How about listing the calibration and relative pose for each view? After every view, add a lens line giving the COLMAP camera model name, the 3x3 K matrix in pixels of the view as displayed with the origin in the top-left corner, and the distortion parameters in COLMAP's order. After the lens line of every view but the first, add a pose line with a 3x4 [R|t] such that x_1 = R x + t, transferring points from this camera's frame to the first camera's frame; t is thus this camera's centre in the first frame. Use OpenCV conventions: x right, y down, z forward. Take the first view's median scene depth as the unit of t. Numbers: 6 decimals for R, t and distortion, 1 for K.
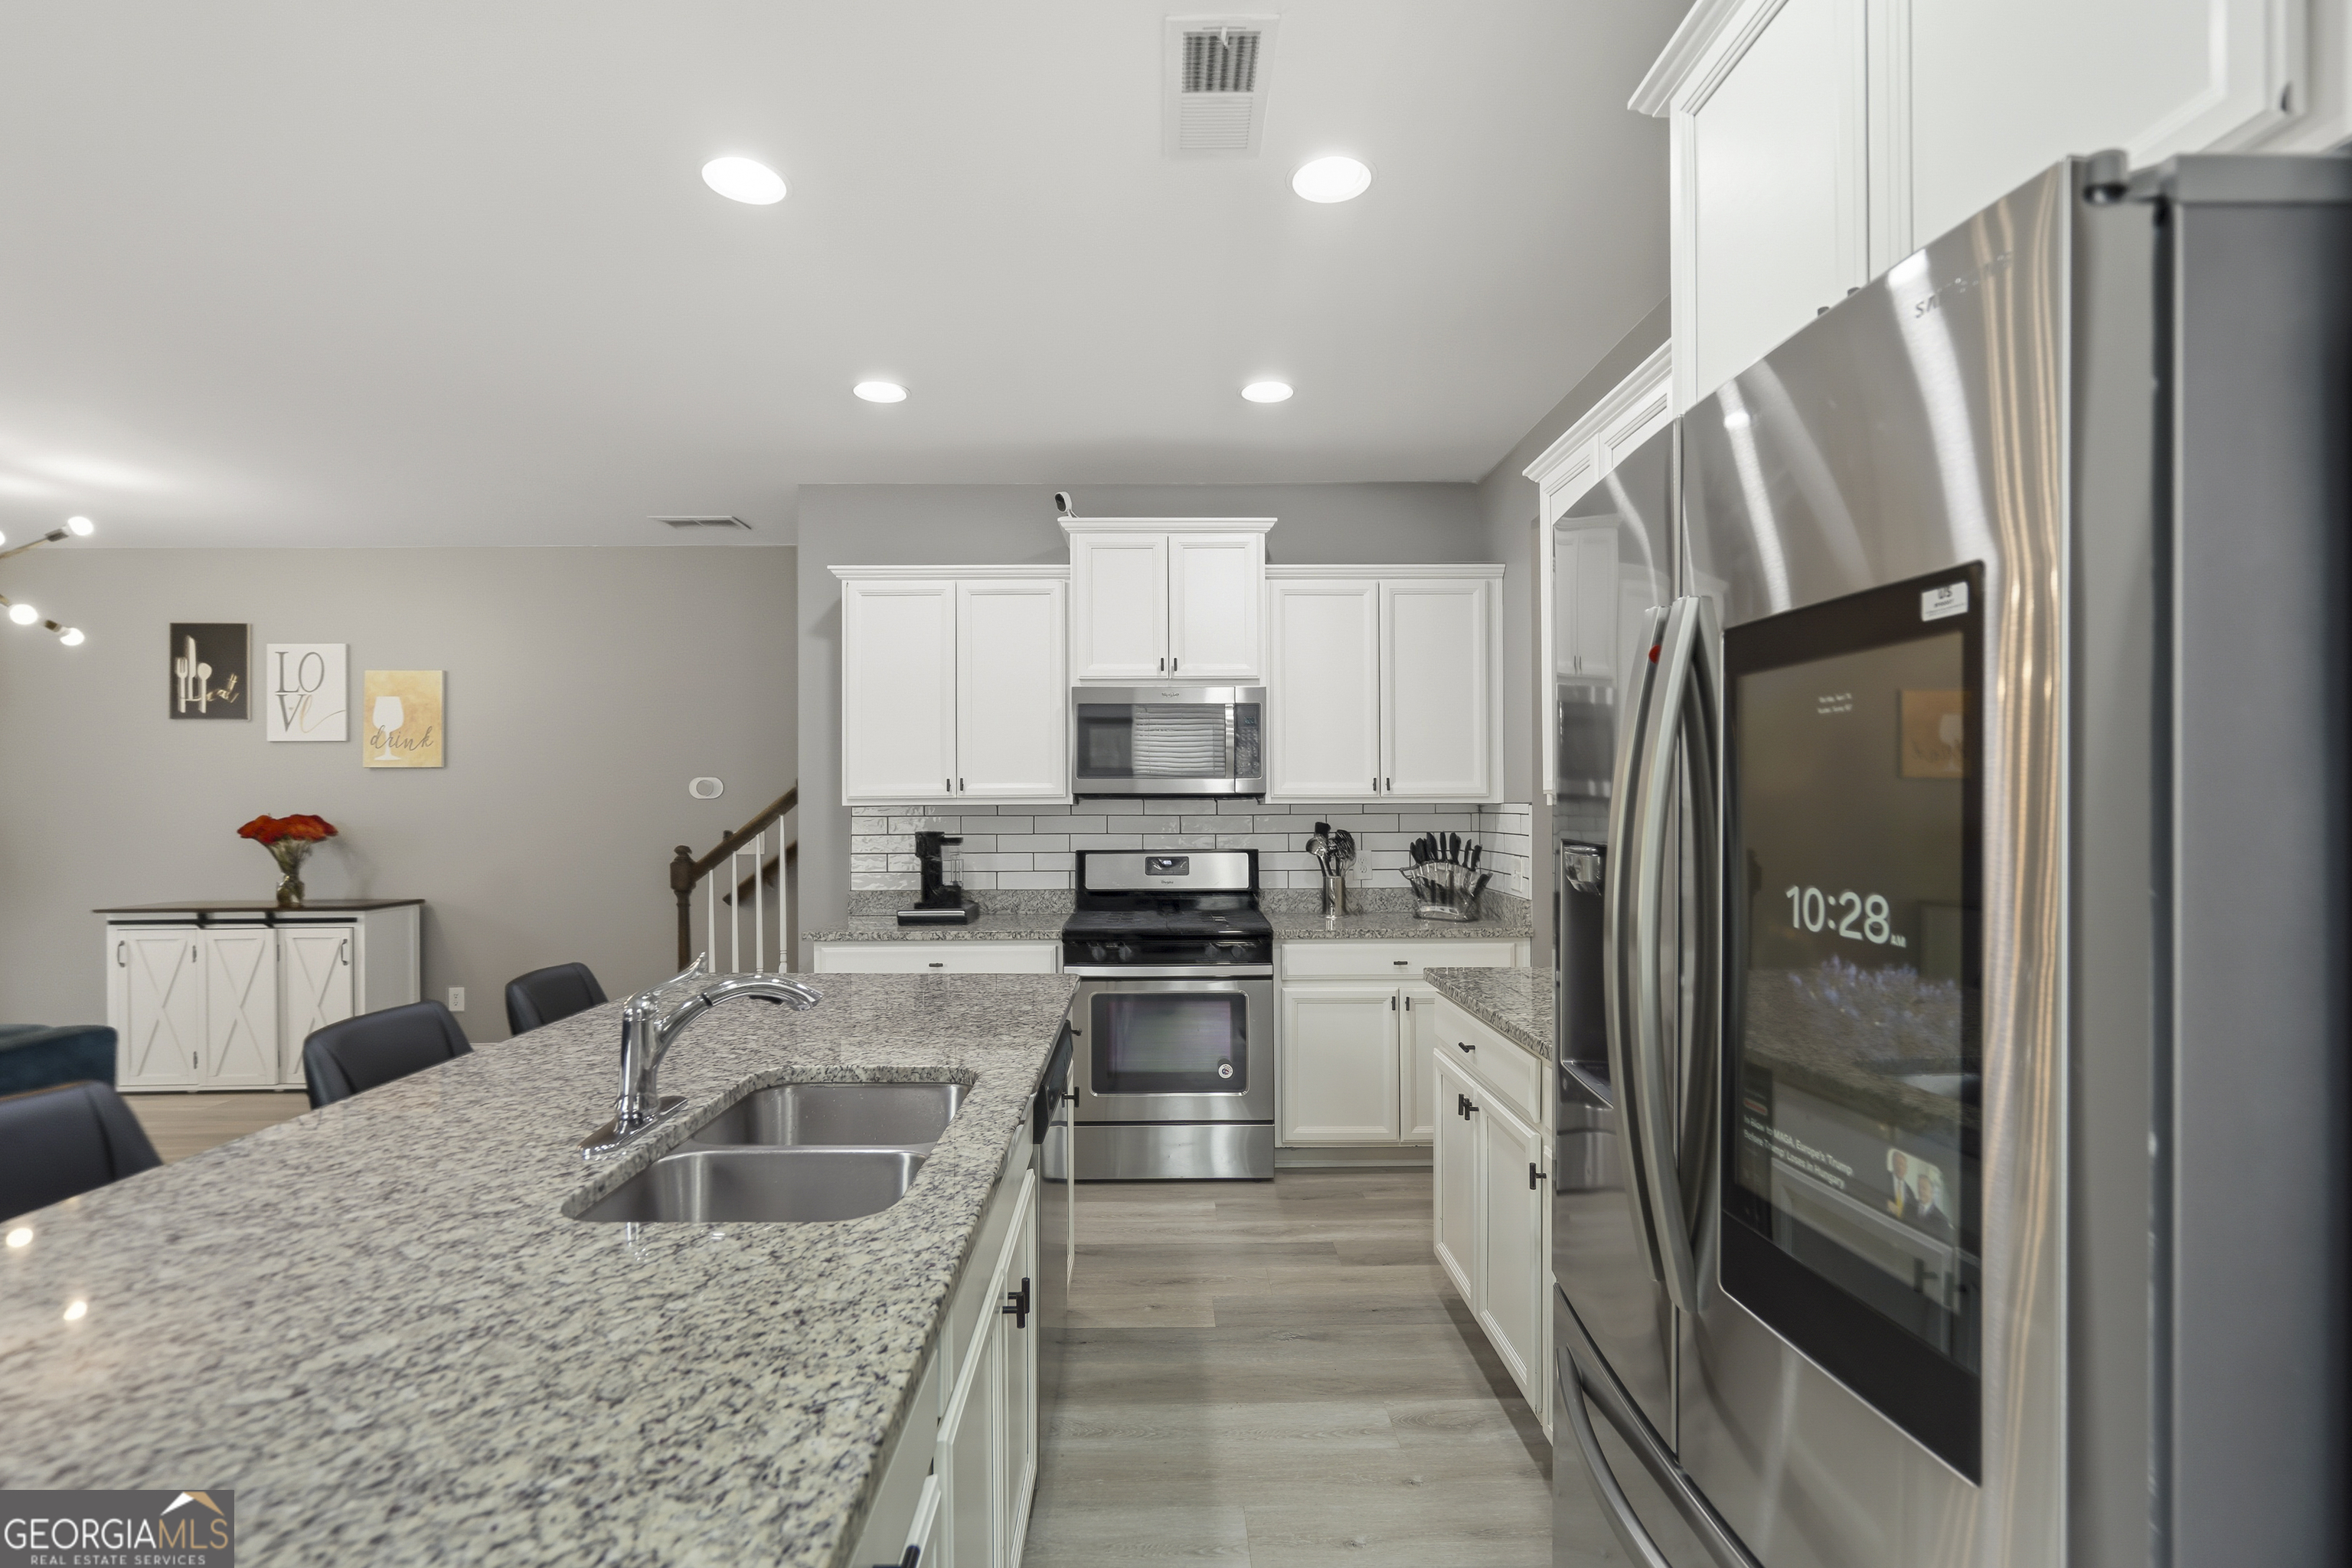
lens RADIAL K [[1087.6, 0, 1168.7], [0, 1087.6, 802.7], [0, 0, 1]] dist [-0.002670, 0.000561]
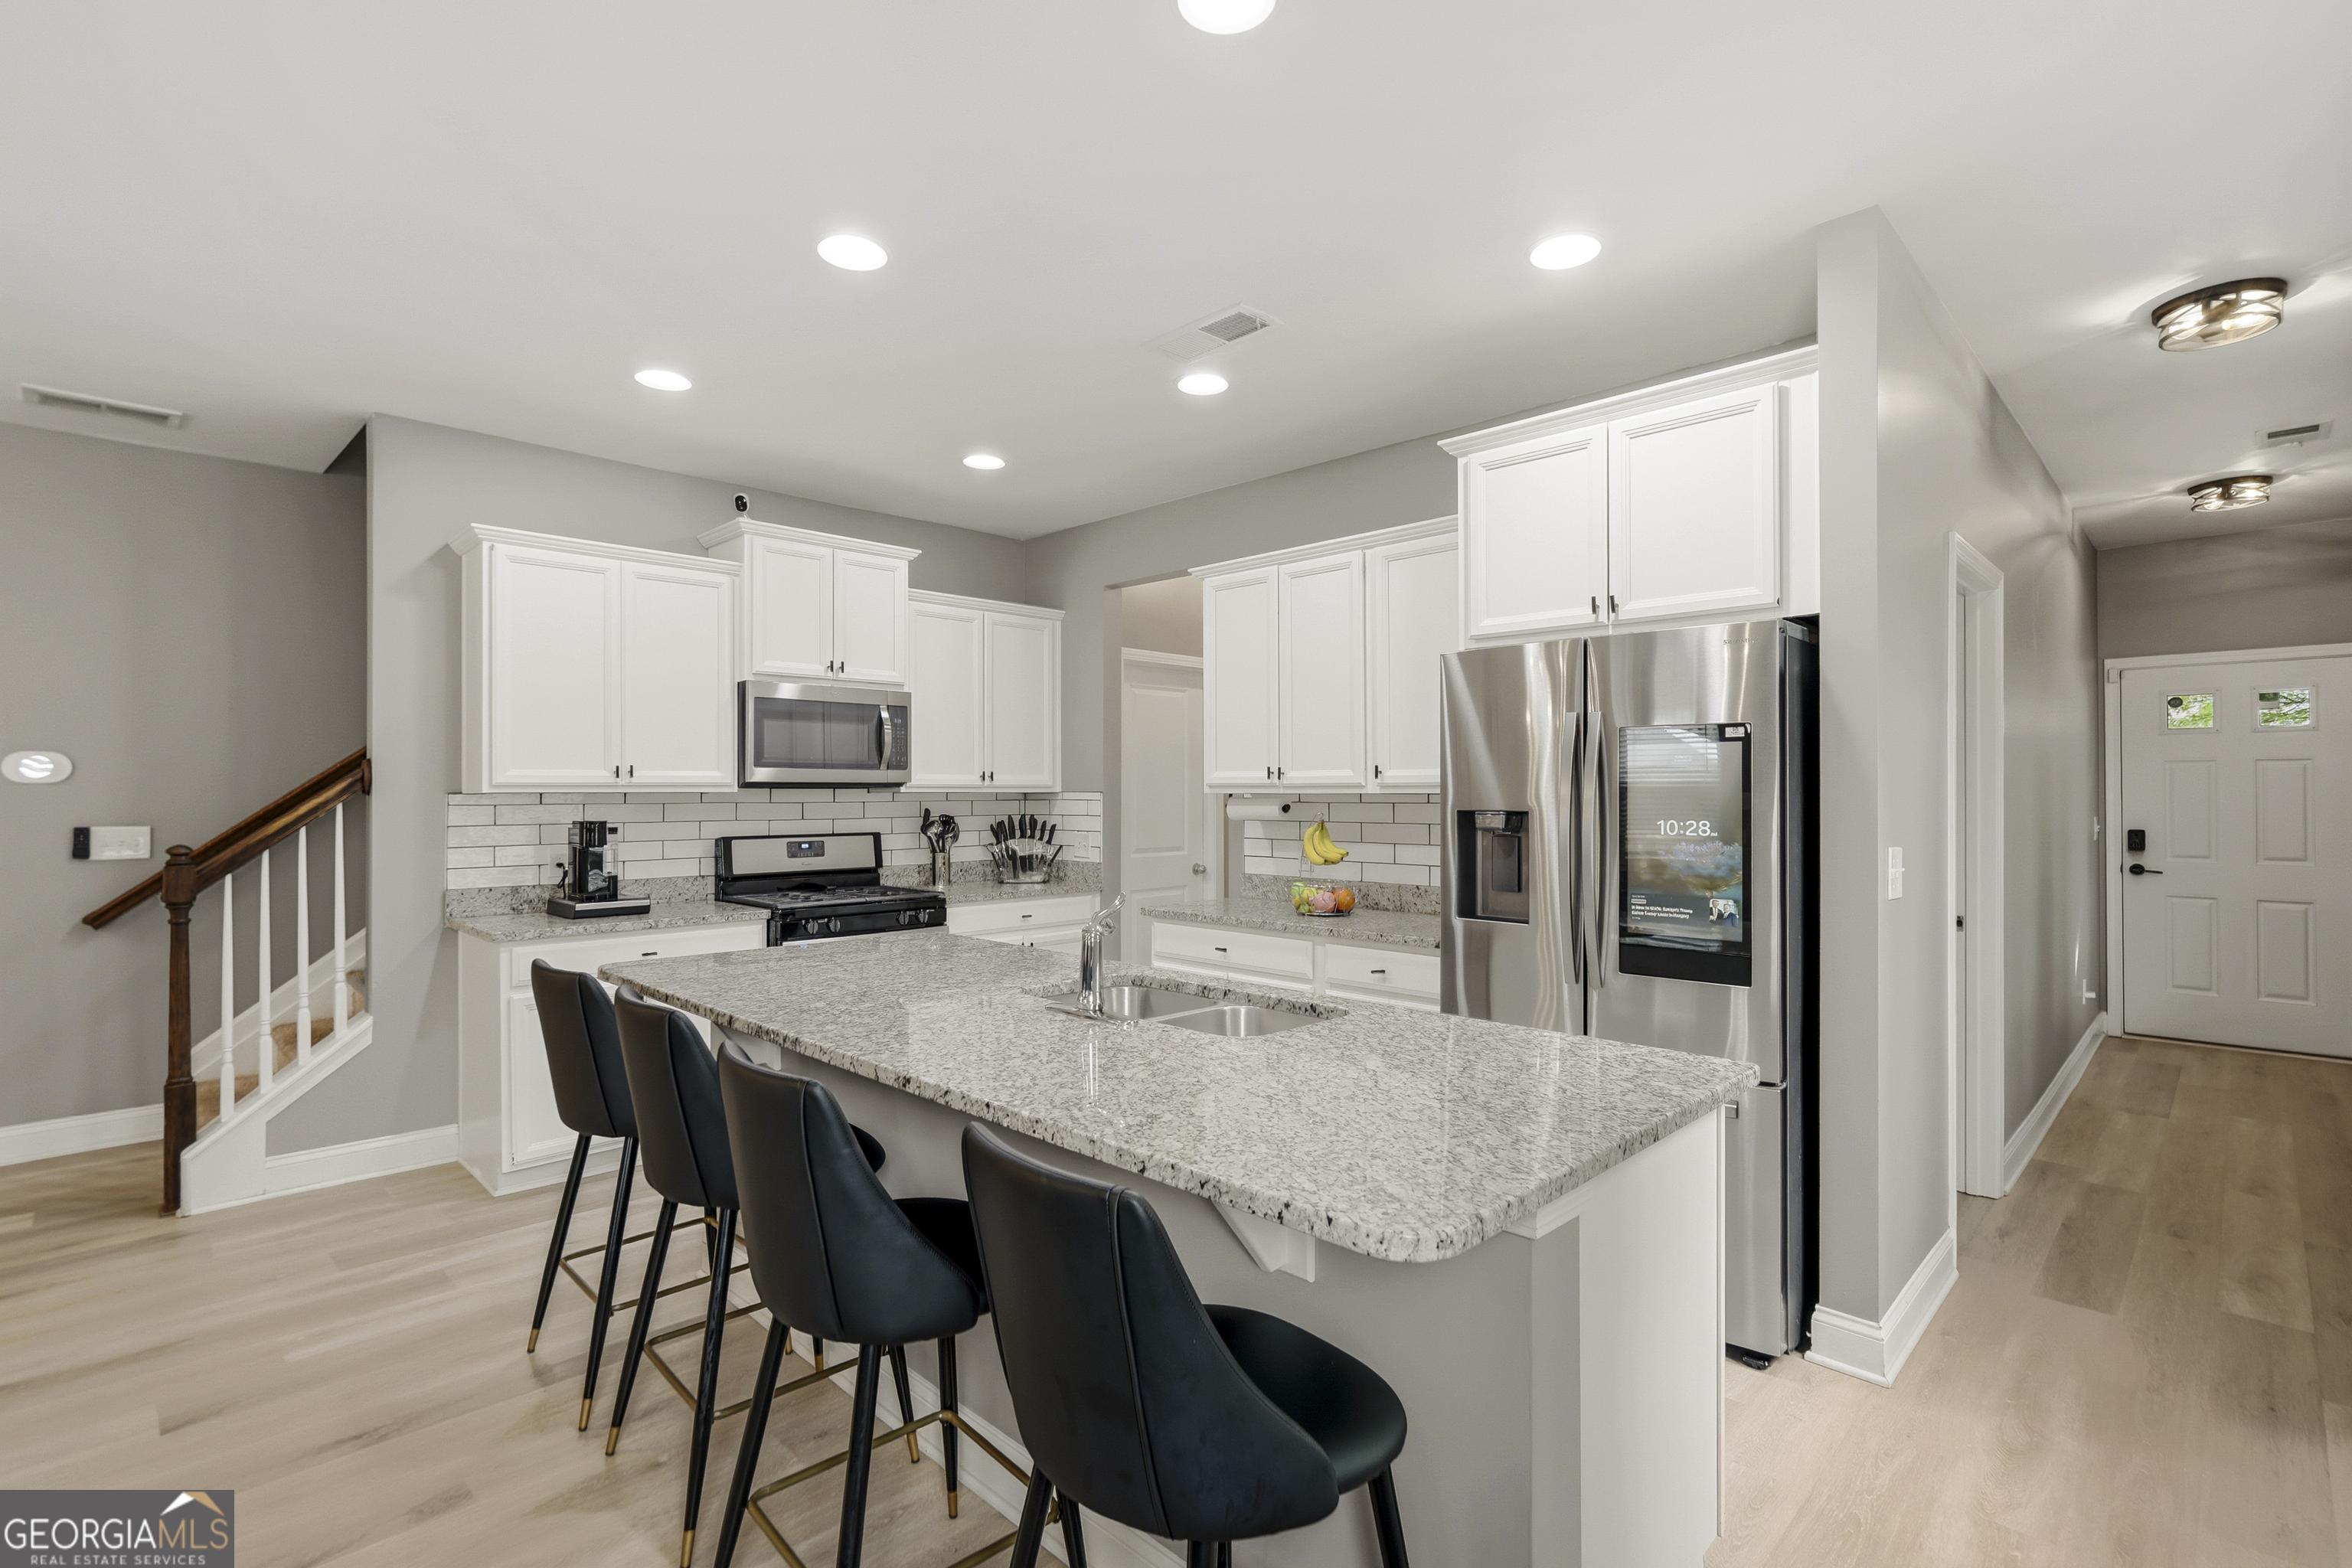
lens RADIAL K [[1084.2, 0, 1176.0], [0, 1084.2, 784.0], [0, 0, 1]] dist [-0.004676, -0.000095]
pose [[0.717106, 0.008387, 0.696913, -0.507962], [-0.002434, 0.999952, -0.009529, 0.002289], [-0.696959, 0.005137, 0.717092, -0.035563]]
